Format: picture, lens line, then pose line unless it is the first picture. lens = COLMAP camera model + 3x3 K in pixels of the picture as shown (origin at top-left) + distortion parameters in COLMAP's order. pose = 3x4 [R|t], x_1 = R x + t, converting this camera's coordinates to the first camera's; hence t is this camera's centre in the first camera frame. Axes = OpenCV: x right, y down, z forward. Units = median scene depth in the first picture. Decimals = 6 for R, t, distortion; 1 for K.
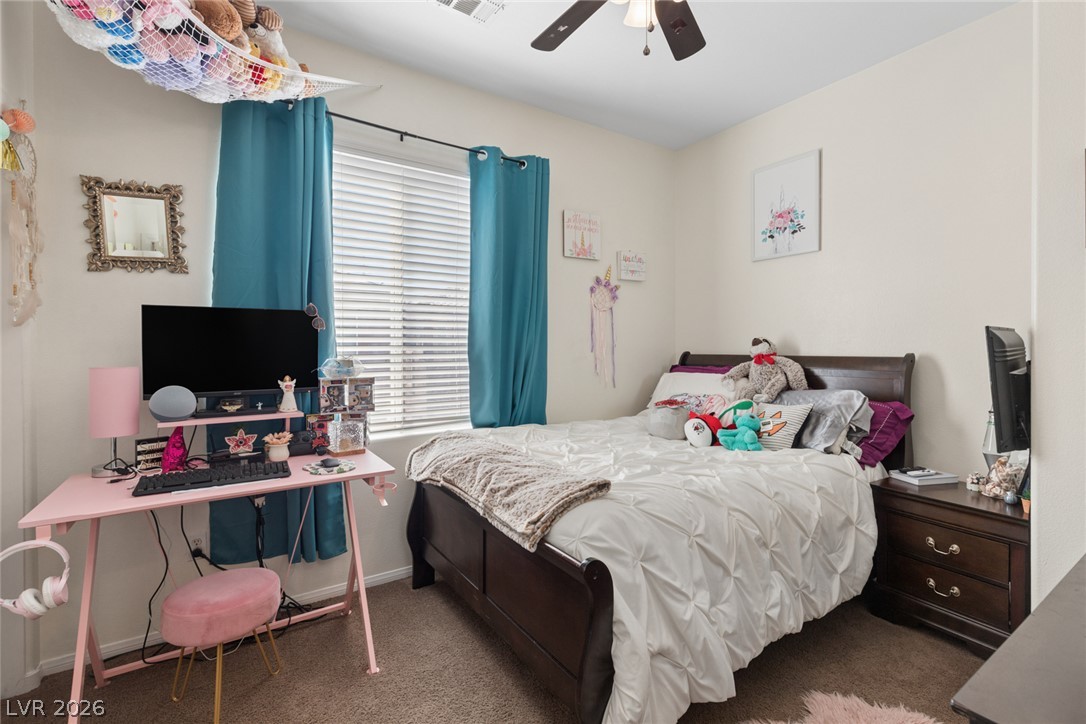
lens RADIAL K [[488.4, 0, 539.8], [0, 488.4, 352.9], [0, 0, 1]] dist [0.003397, -0.000880]
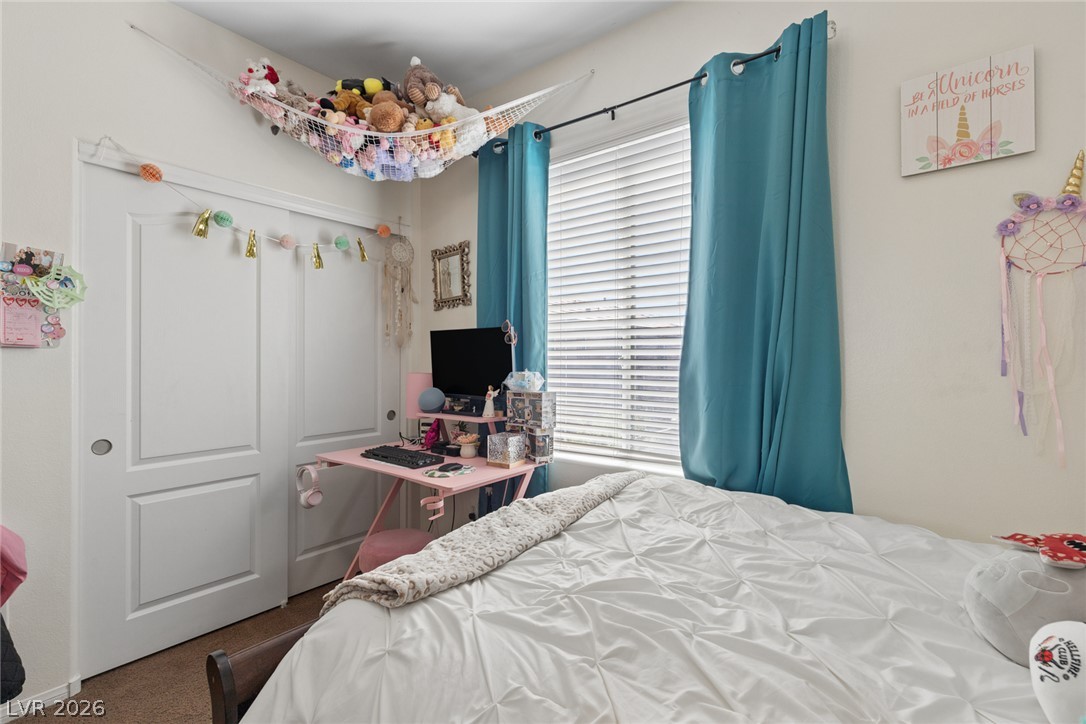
lens RADIAL K [[488.4, 0, 548.0], [0, 488.4, 361.6], [0, 0, 1]] dist [0.003397, -0.000880]
pose [[0.325509, 0.012506, -0.945456, 0.630592], [-0.008215, 0.999912, 0.010398, -0.023416], [0.945503, 0.004382, 0.325583, 0.793501]]
